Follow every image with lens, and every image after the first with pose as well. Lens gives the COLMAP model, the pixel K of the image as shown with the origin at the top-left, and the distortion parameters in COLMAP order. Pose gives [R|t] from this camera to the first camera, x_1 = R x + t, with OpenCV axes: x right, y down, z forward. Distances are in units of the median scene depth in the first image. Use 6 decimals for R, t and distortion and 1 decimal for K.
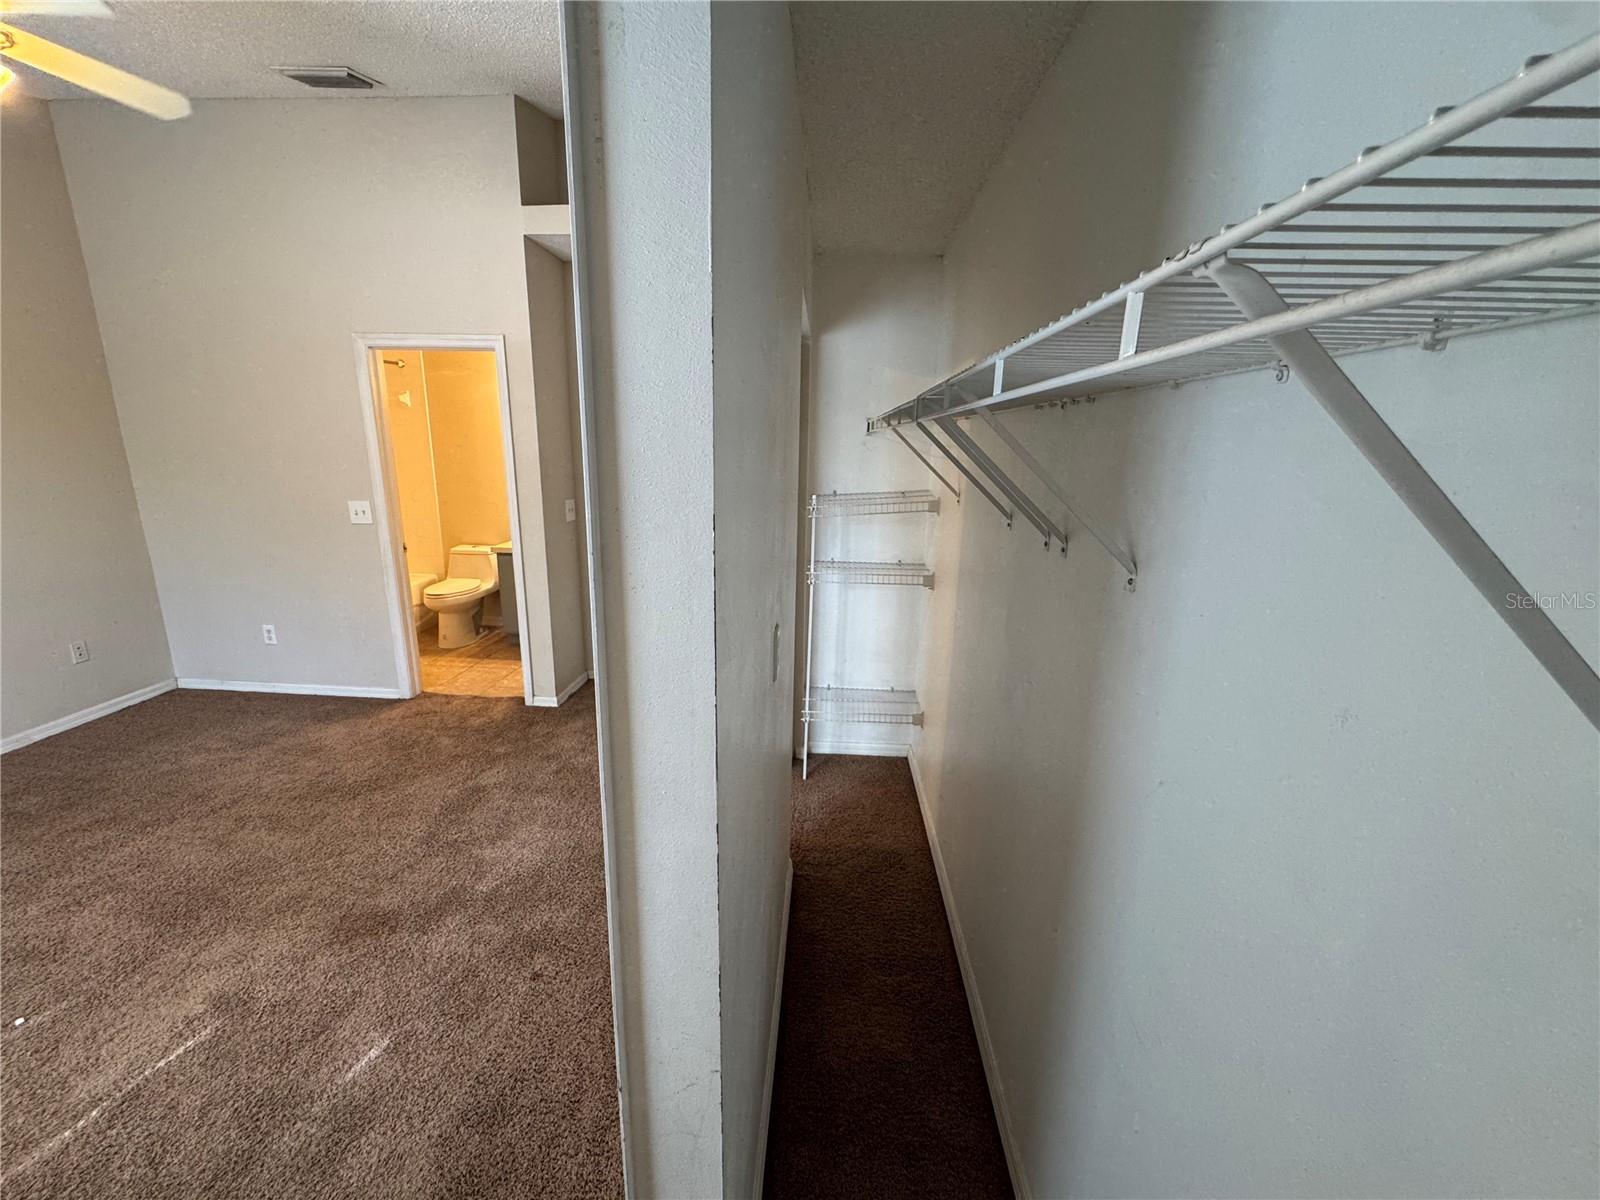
lens RADIAL K [[641.5, 0, 797.9], [0, 641.5, 598.8], [0, 0, 1]] dist [-0.003652, 0.000727]
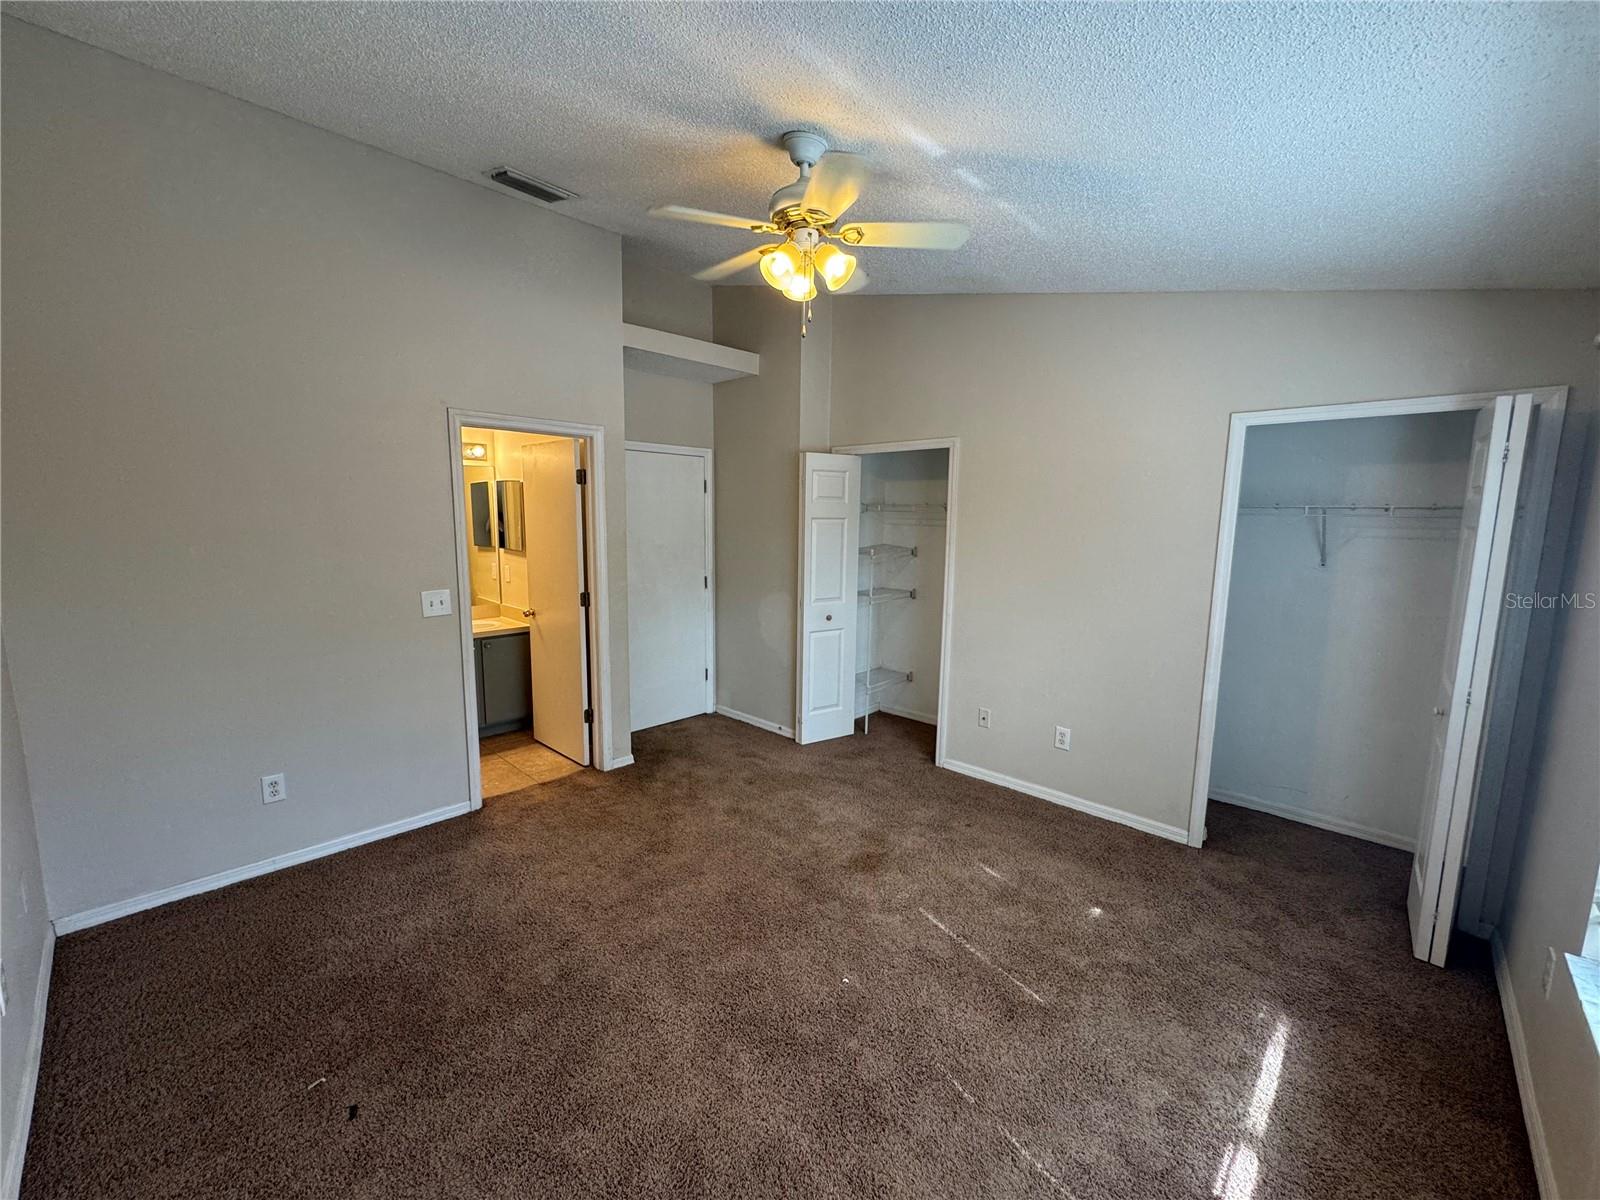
lens RADIAL K [[641.5, 0, 797.9], [0, 641.5, 598.8], [0, 0, 1]] dist [-0.003652, 0.000727]
pose [[0.647442, -0.110935, 0.753997, -1.066680], [0.180194, 0.983580, -0.010016, -0.044864], [-0.740505, 0.142351, 0.656801, 0.061979]]
